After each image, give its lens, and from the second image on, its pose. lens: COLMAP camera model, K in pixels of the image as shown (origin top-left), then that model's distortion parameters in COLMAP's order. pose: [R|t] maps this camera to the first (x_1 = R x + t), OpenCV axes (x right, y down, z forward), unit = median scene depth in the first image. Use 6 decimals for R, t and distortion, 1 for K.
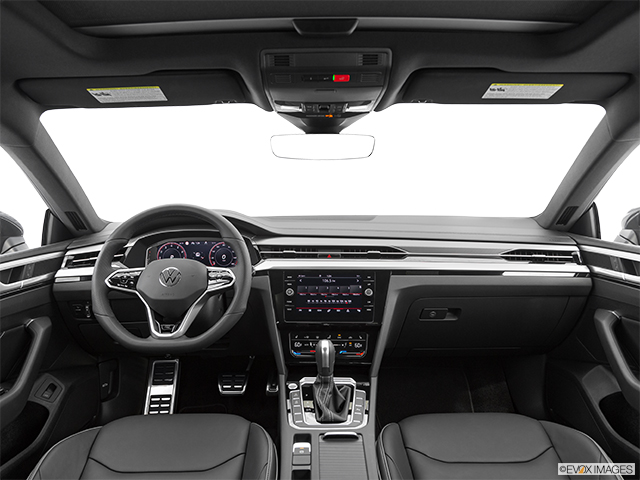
lens RADIAL K [[432.3, 0, 321.6], [0, 432.3, 239.7], [0, 0, 1]] dist [-0.029918, 0.009371]
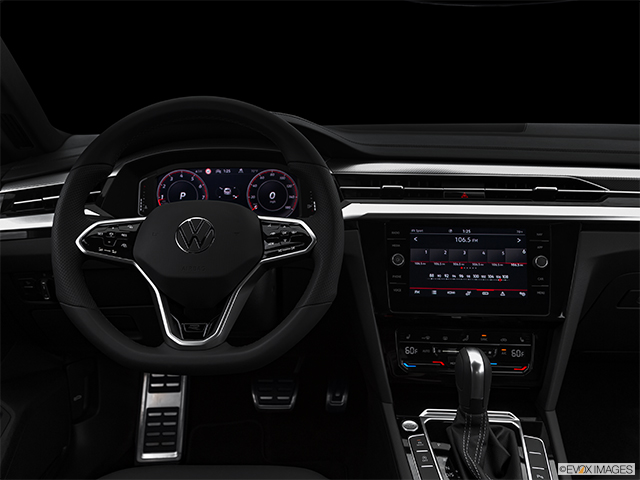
lens RADIAL K [[596.8, 0, 329.3], [0, 596.8, 253.0], [0, 0, 1]] dist [-0.007621, 0.000000]
pose [[0.999243, 0.008405, -0.037974, -0.134111], [-0.002734, 0.989137, 0.146970, -0.001625], [0.038797, -0.146755, 0.988412, 0.229936]]
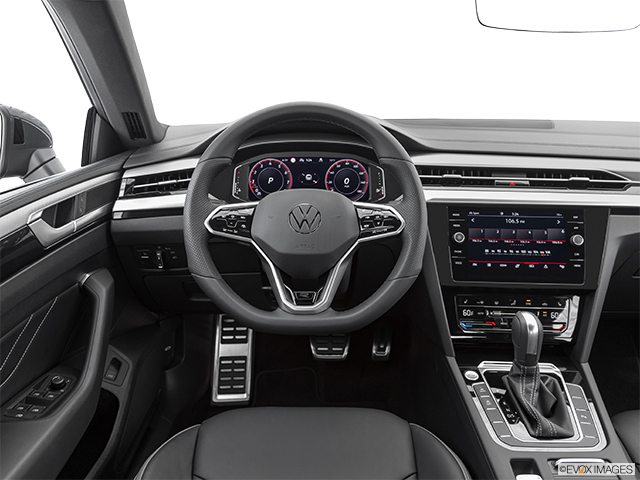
lens RADIAL K [[521.4, 0, 342.7], [0, 521.4, 228.9], [0, 0, 1]] dist [-0.031270, 0.005842]
pose [[0.999618, 0.016460, -0.022209, -0.238558], [-0.012516, 0.985828, 0.167291, -0.026012], [0.024647, -0.166949, 0.985657, 0.196111]]
